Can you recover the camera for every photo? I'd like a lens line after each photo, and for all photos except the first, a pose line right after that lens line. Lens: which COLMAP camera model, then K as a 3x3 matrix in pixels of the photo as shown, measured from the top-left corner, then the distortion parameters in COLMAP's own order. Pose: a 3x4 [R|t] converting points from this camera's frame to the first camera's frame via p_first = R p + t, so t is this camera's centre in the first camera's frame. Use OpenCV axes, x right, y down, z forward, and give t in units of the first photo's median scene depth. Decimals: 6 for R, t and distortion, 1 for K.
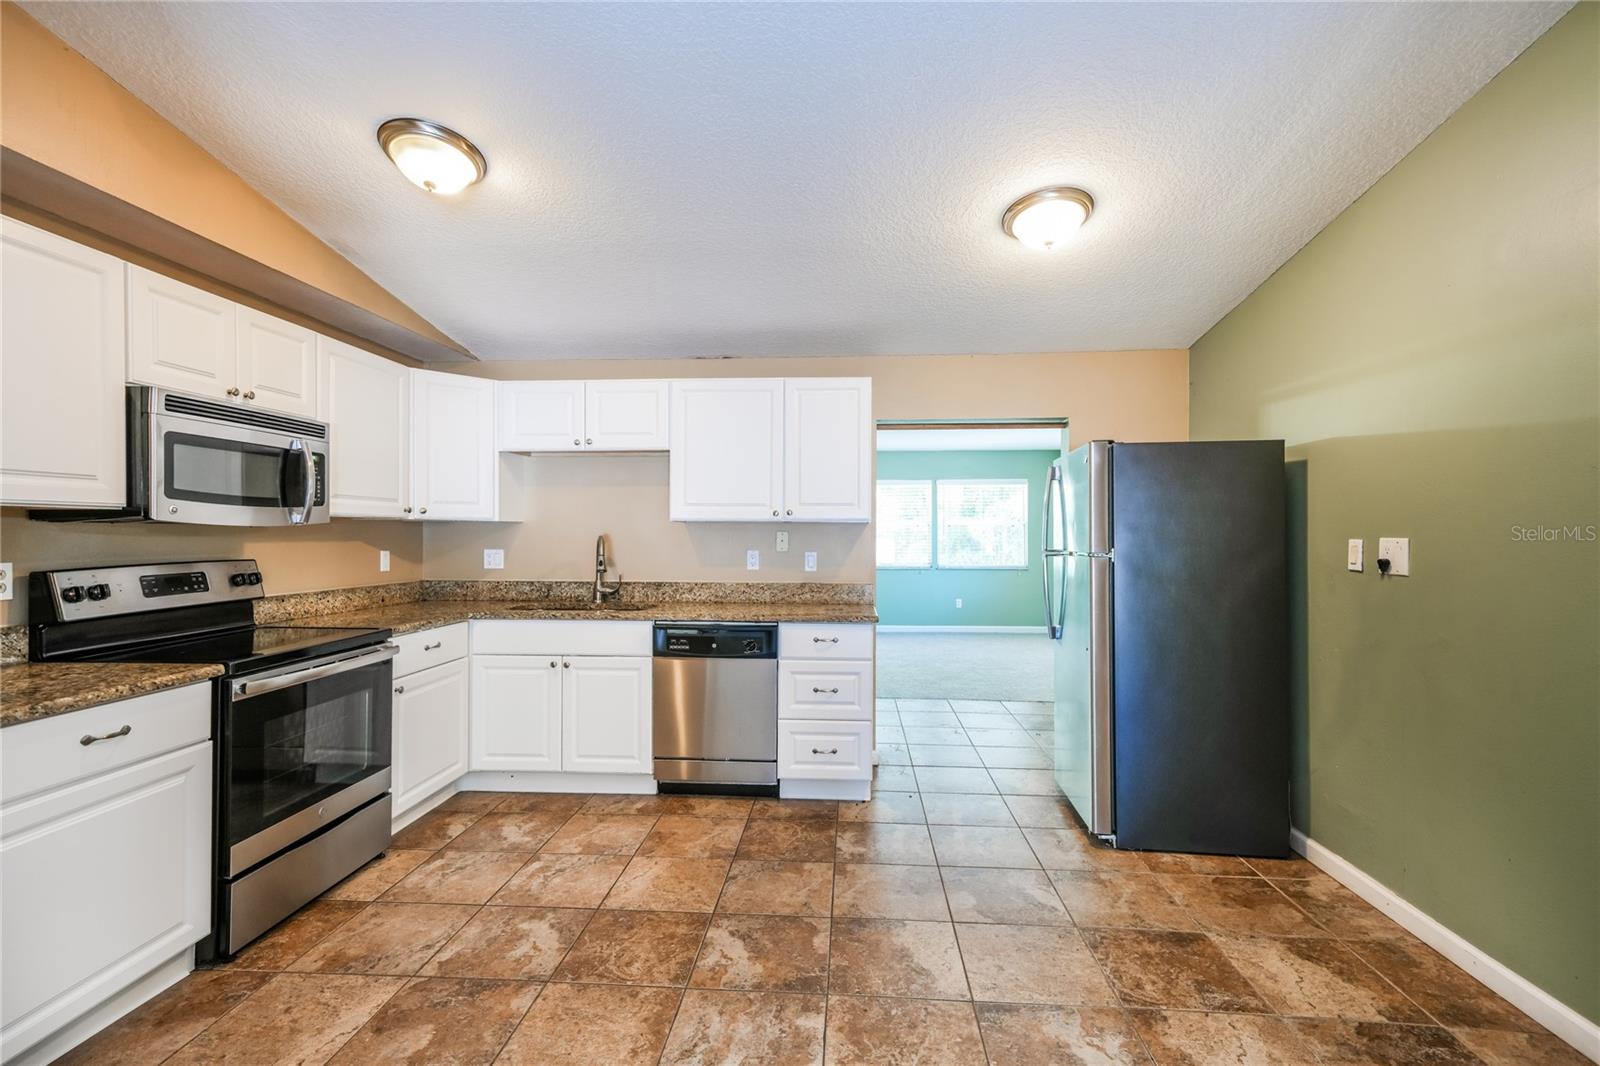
lens RADIAL K [[722.2, 0, 806.6], [0, 722.2, 532.6], [0, 0, 1]] dist [0.016327, 0.001294]
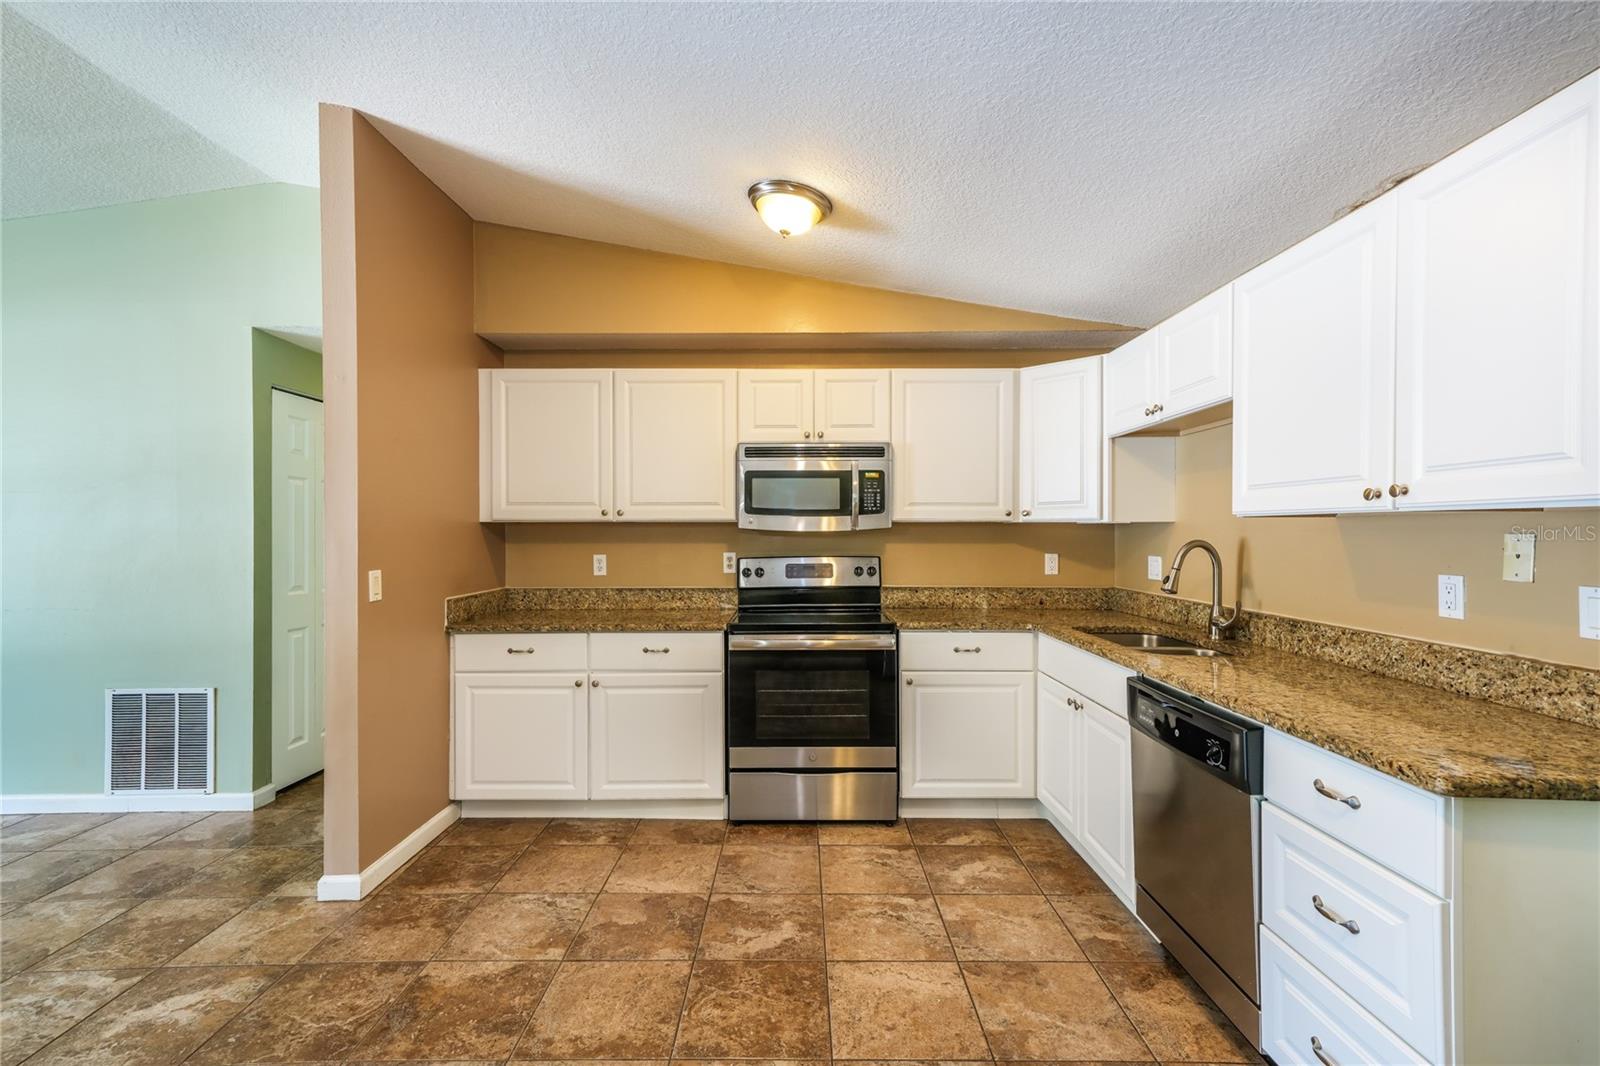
lens RADIAL K [[722.2, 0, 804.8], [0, 722.2, 537.1], [0, 0, 1]] dist [0.016327, 0.001294]
pose [[0.055772, 0.003105, -0.998439, 0.515689], [0.001170, 0.999994, 0.003175, -0.001759], [0.998443, -0.001345, 0.055768, 0.804452]]
